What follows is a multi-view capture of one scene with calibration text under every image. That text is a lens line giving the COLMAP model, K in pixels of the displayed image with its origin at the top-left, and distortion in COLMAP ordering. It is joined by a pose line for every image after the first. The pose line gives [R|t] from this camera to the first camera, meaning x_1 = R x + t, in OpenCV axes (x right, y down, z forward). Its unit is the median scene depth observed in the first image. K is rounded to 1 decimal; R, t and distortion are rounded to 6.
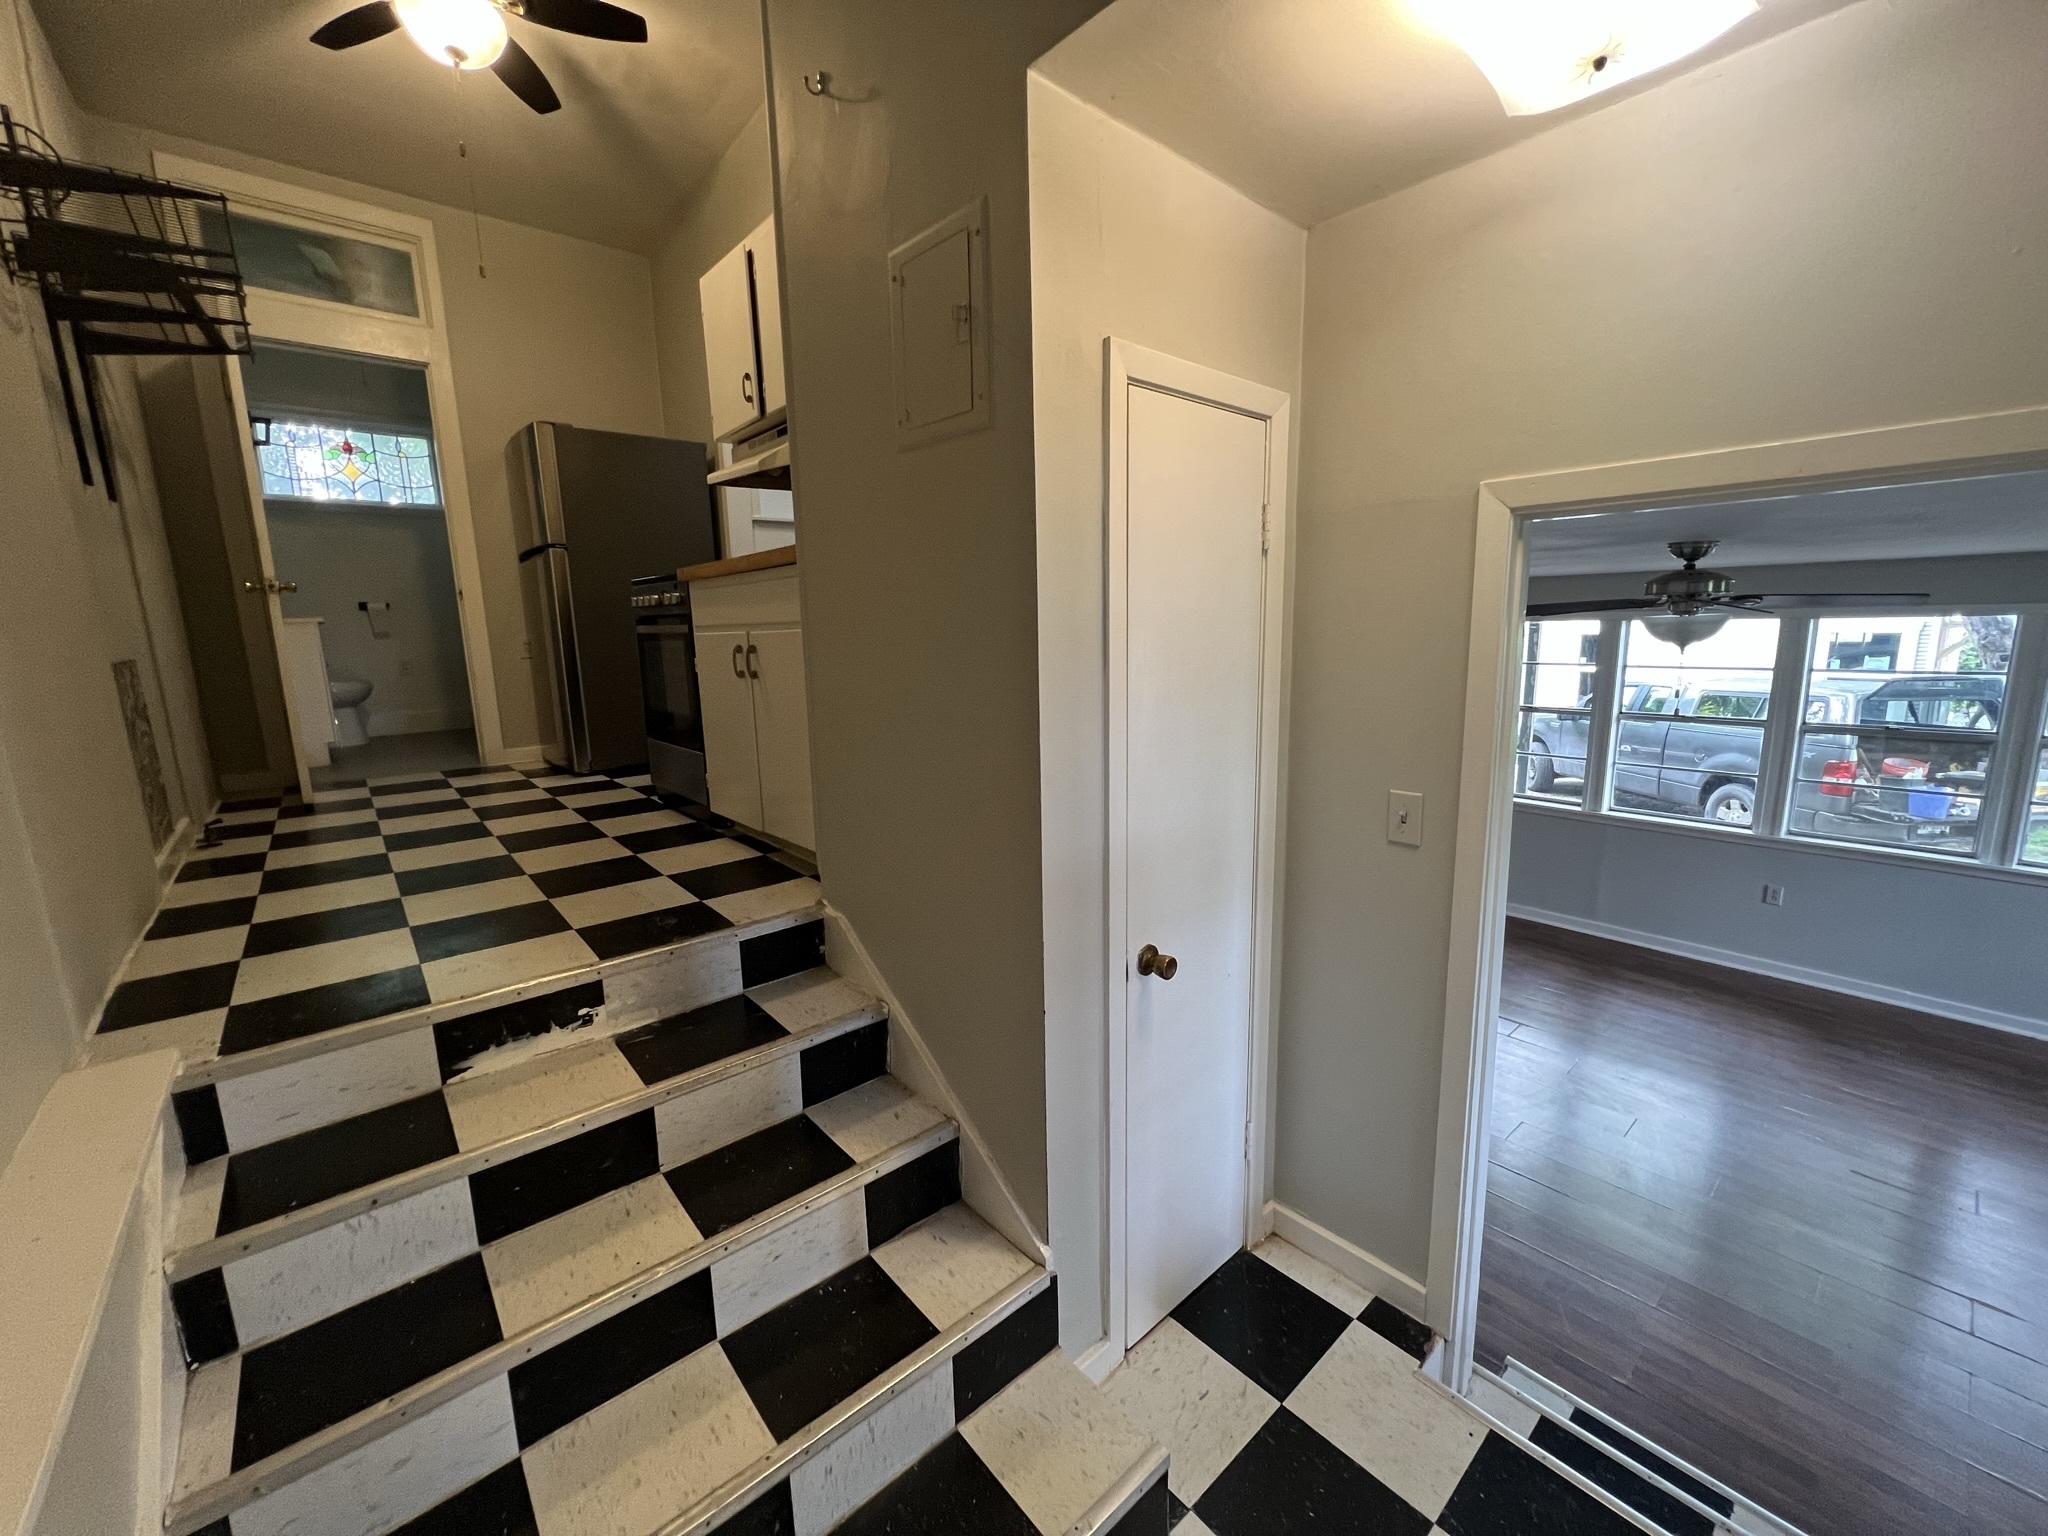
lens RADIAL K [[824.7, 0, 1025.3], [0, 824.7, 773.9], [0, 0, 1]] dist [-0.001631, 0.000161]
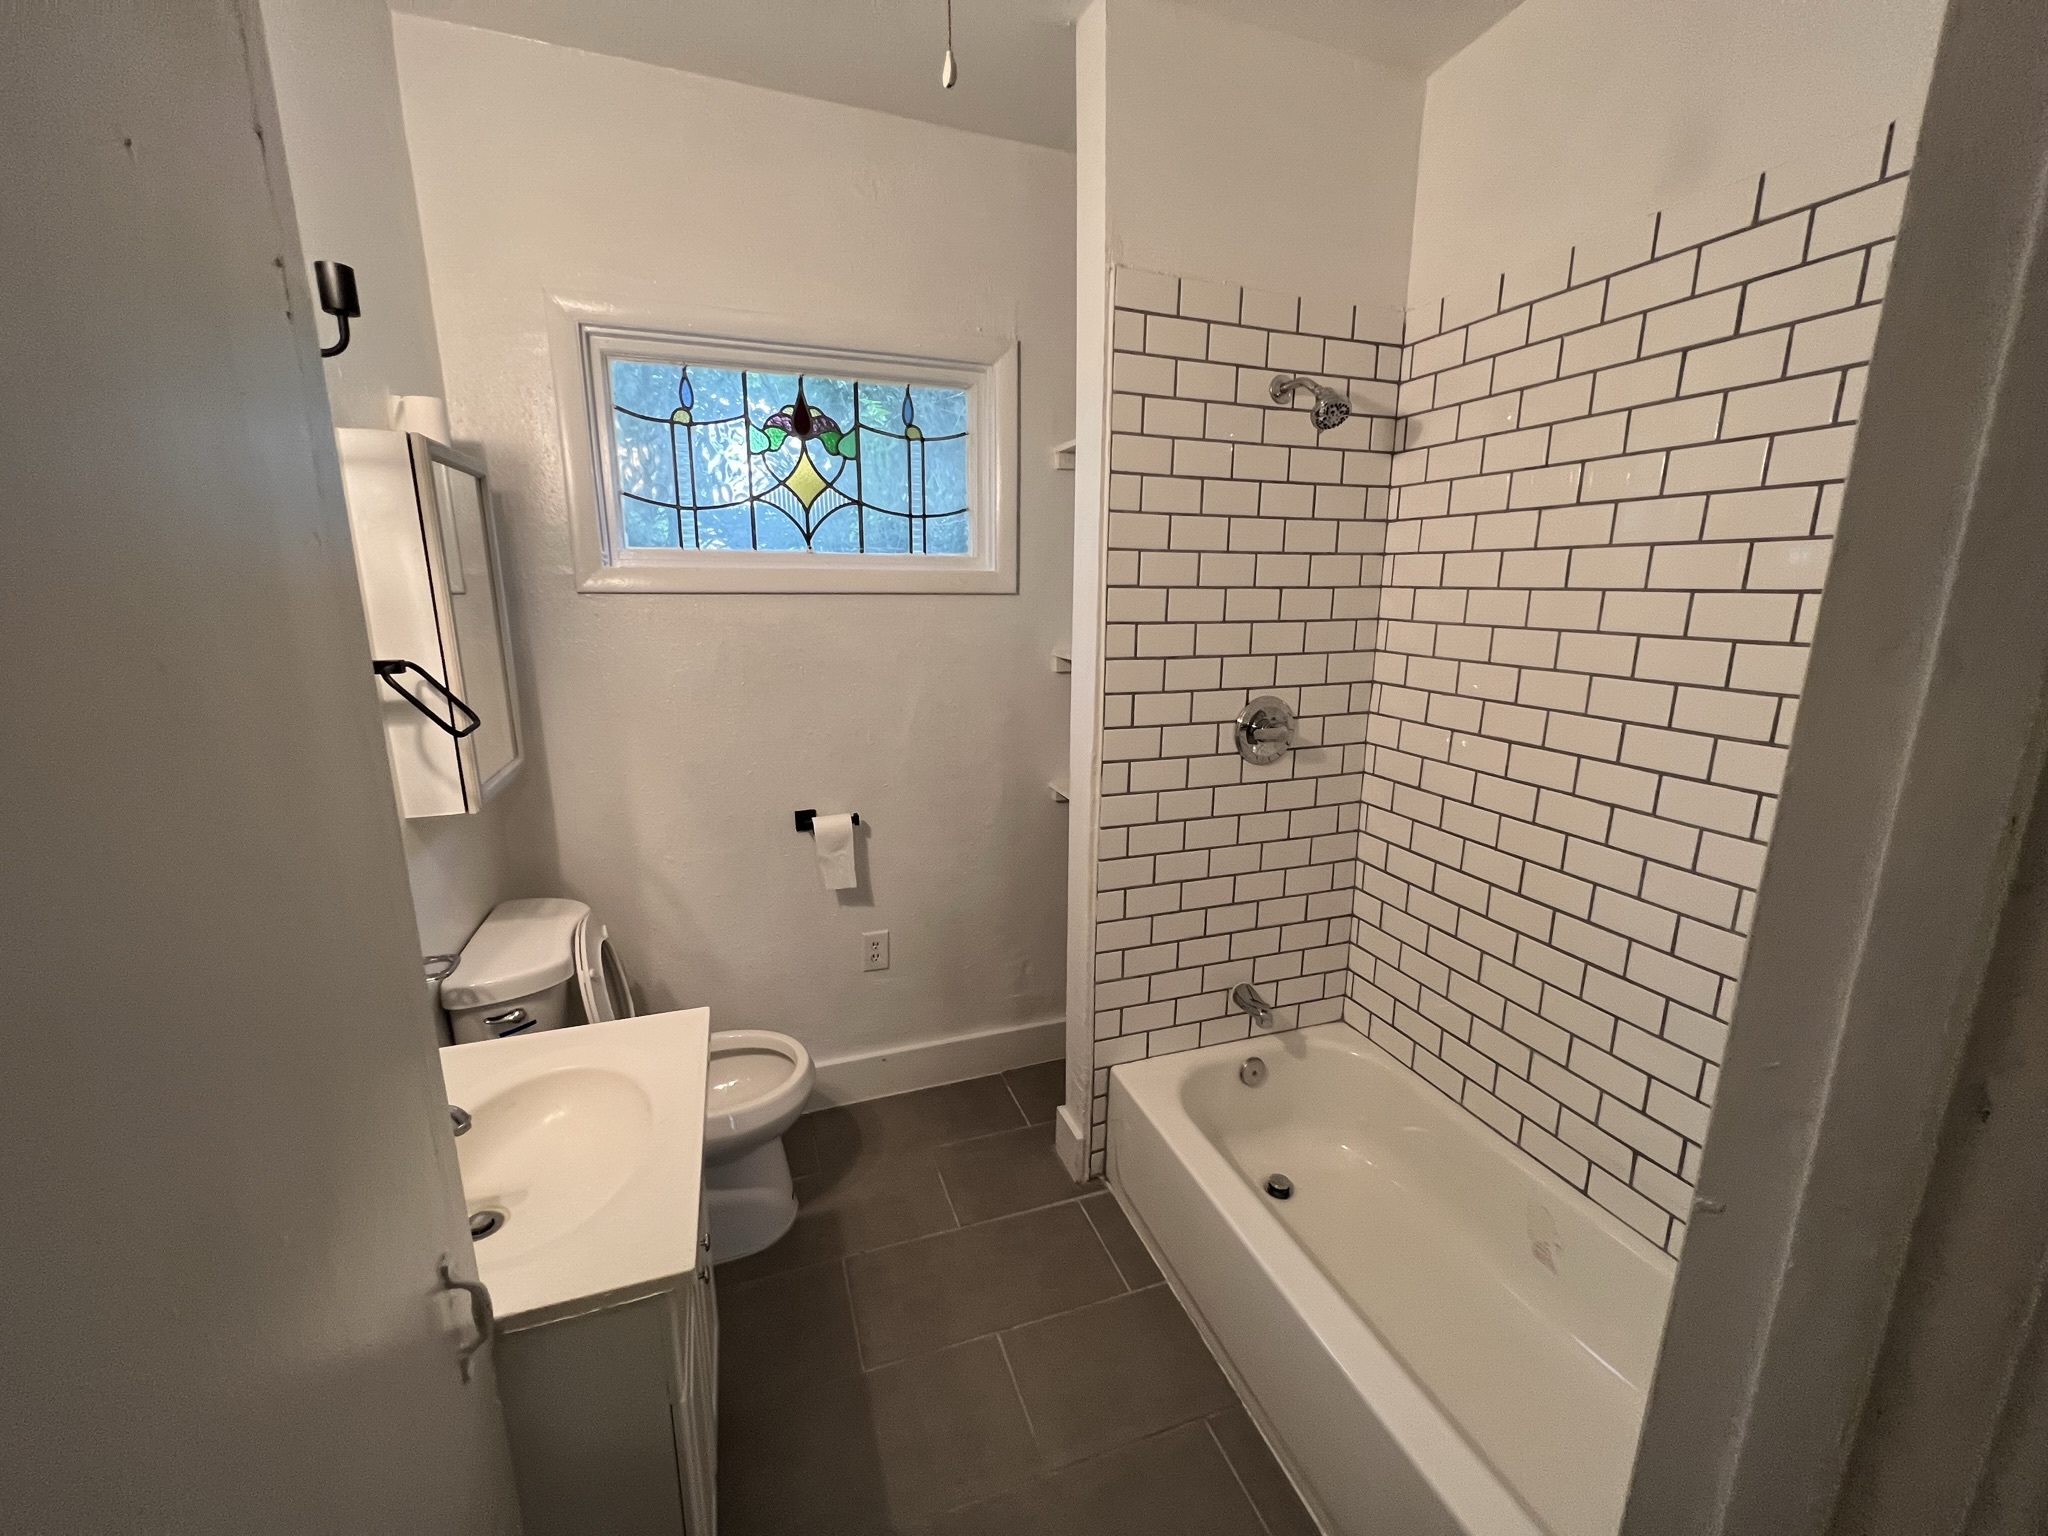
lens RADIAL K [[824.7, 0, 1019.5], [0, 824.7, 767.5], [0, 0, 1]] dist [-0.001631, 0.000161]
pose [[0.929777, 0.108403, -0.351800, -0.775361], [-0.090333, 0.993626, 0.067430, -0.363056], [0.356867, -0.030916, 0.933643, 0.905507]]
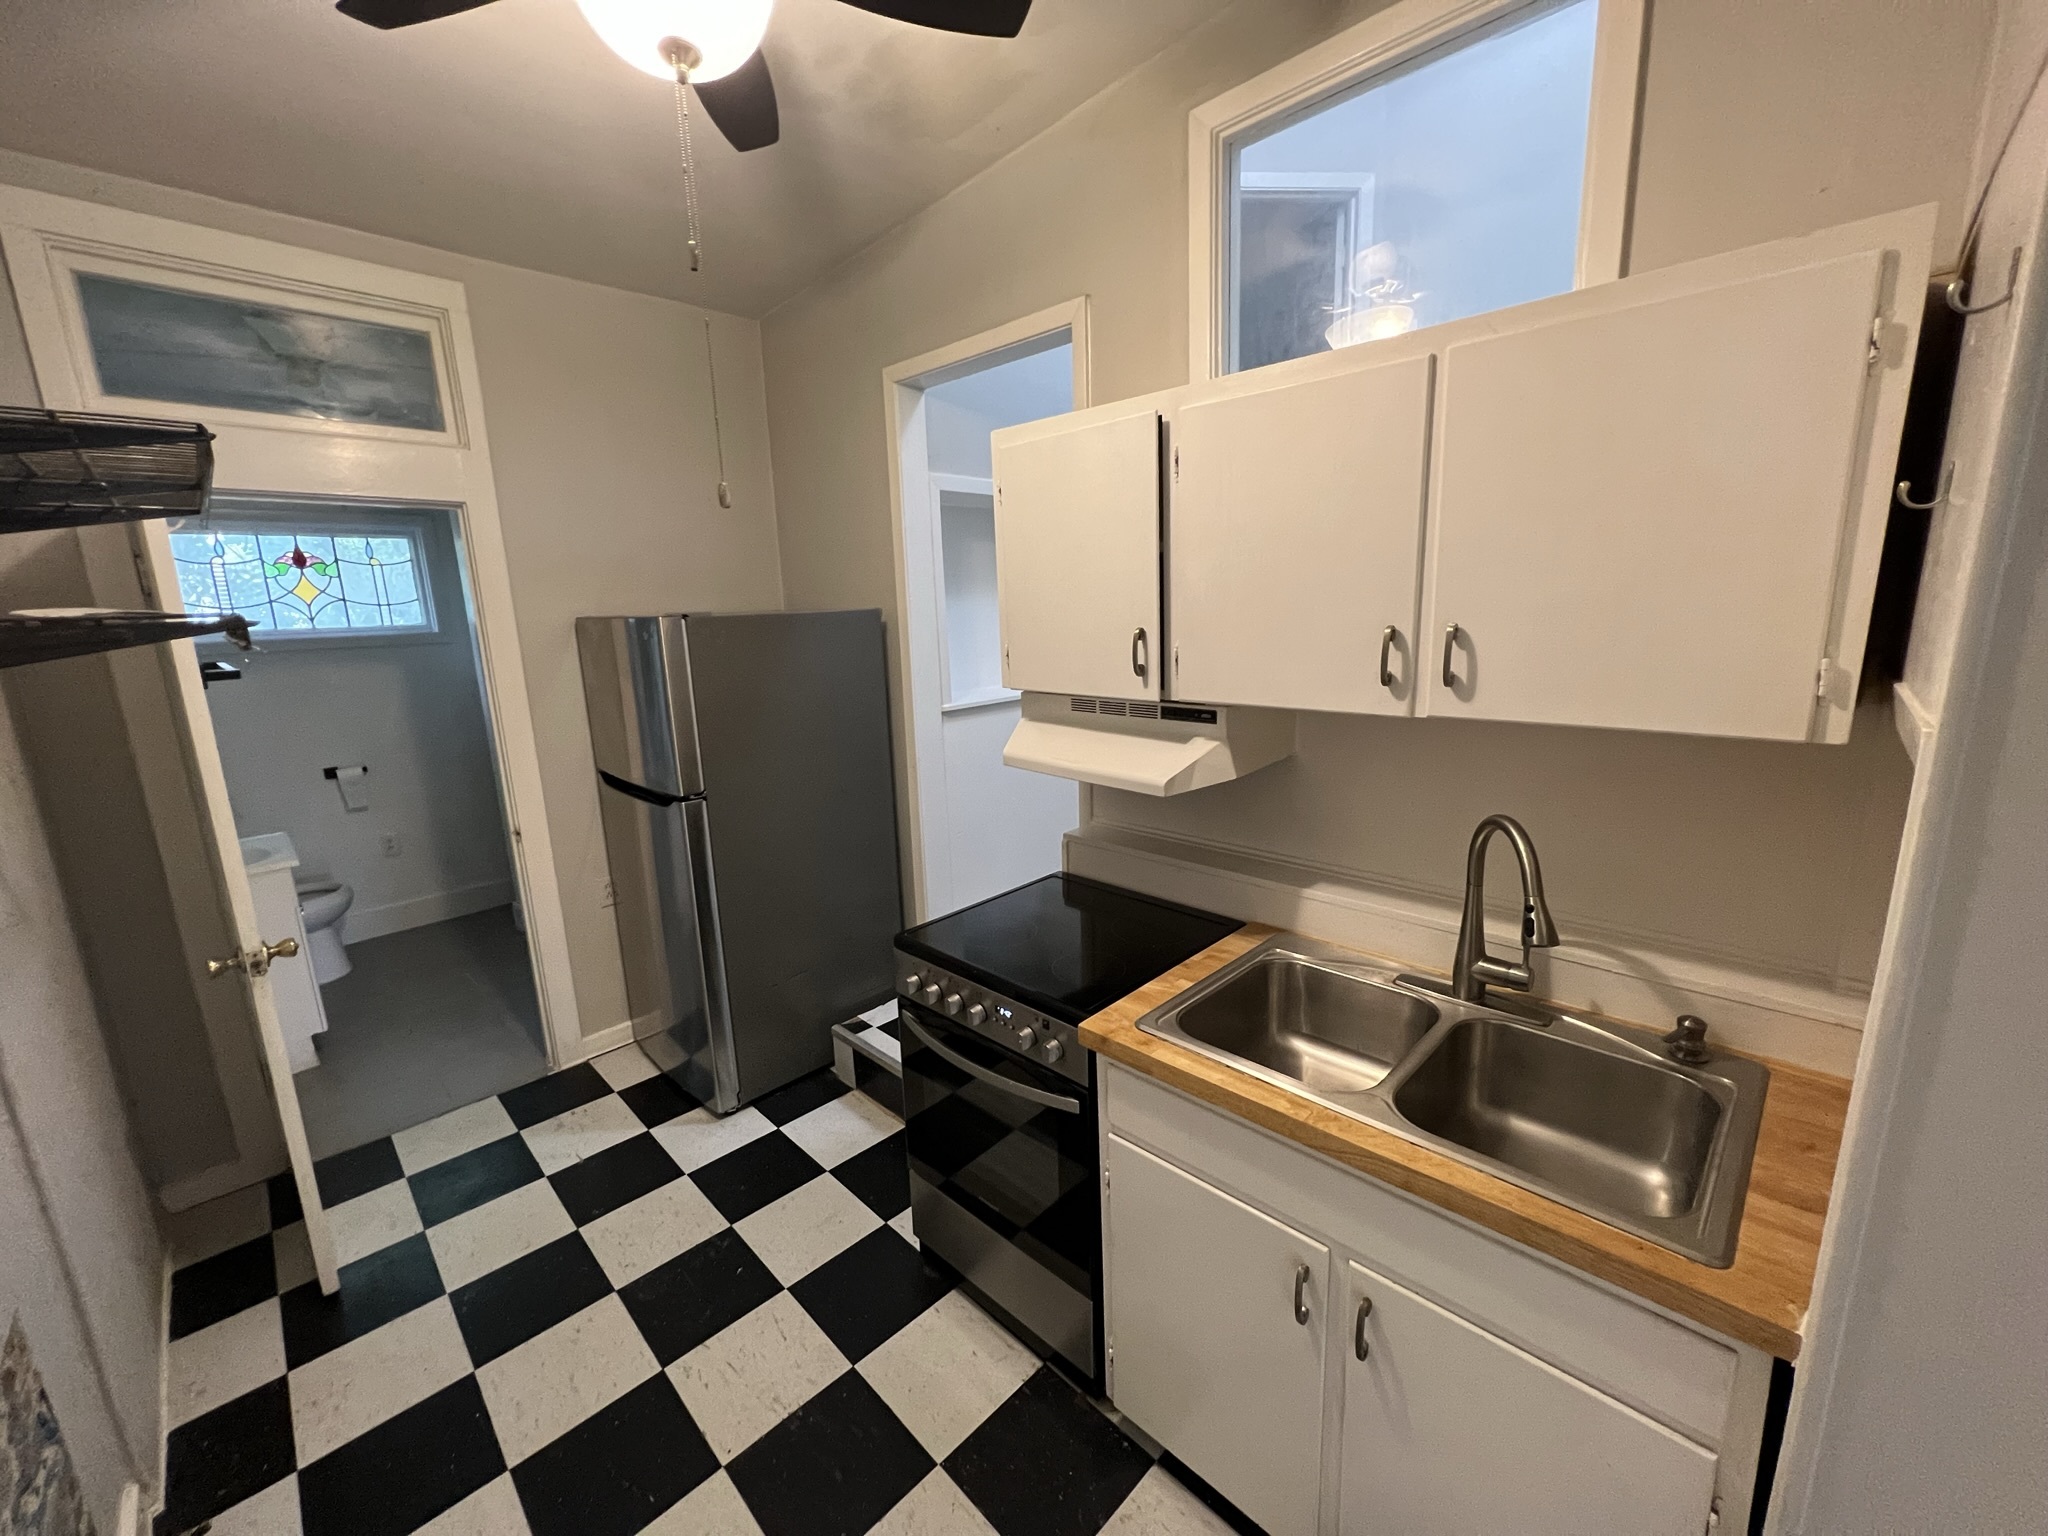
lens RADIAL K [[824.7, 0, 1022.6], [0, 824.7, 768.8], [0, 0, 1]] dist [-0.001631, 0.000161]
pose [[0.997207, -0.026685, 0.069754, -0.328801], [0.024908, 0.999346, 0.026221, -0.288995], [-0.070408, -0.024410, 0.997220, 0.308201]]
